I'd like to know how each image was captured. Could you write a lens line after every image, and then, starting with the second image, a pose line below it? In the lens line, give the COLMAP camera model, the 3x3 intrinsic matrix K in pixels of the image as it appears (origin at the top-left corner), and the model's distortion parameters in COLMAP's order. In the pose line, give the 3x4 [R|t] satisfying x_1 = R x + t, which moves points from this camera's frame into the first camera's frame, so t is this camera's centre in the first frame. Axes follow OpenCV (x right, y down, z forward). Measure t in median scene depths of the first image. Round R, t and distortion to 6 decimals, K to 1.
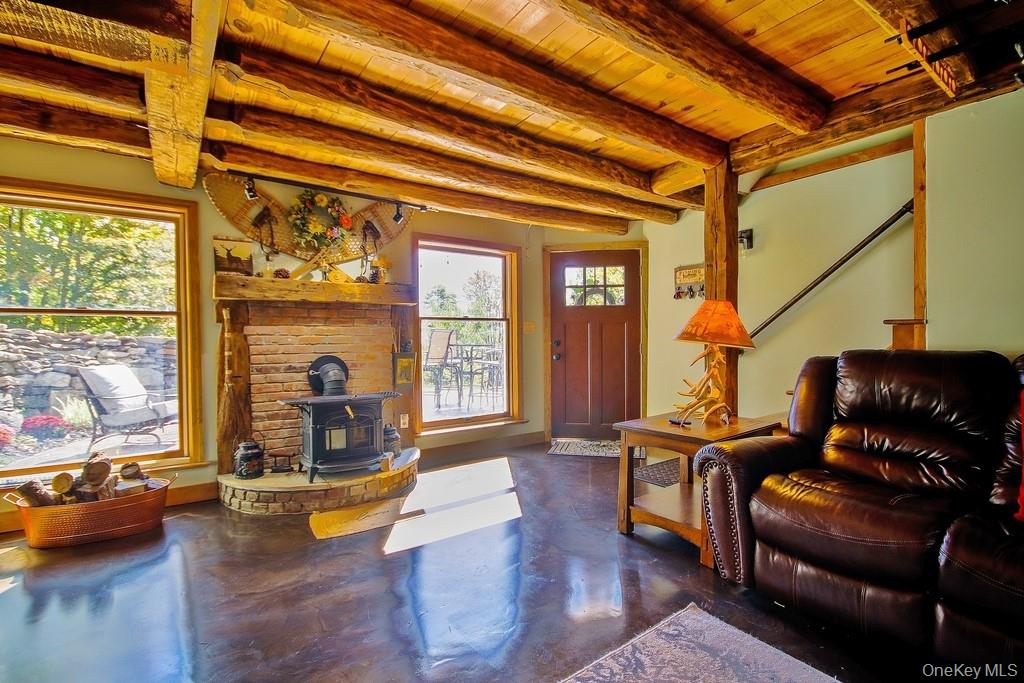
lens RADIAL K [[466.2, 0, 518.9], [0, 466.2, 346.1], [0, 0, 1]] dist [-0.007212, -0.006355]
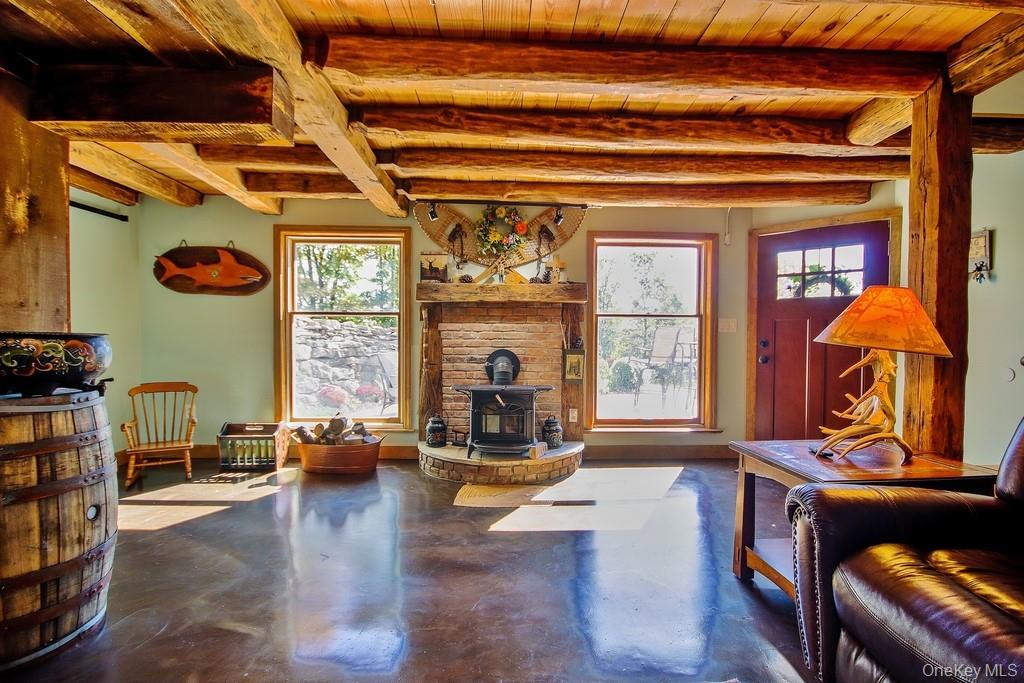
lens RADIAL K [[466.2, 0, 515.3], [0, 466.2, 344.9], [0, 0, 1]] dist [-0.007212, -0.006355]
pose [[0.830483, 0.024940, -0.556486, 0.275073], [-0.023102, 0.999680, 0.010325, -0.003619], [0.556565, 0.004281, 0.830793, 0.087788]]
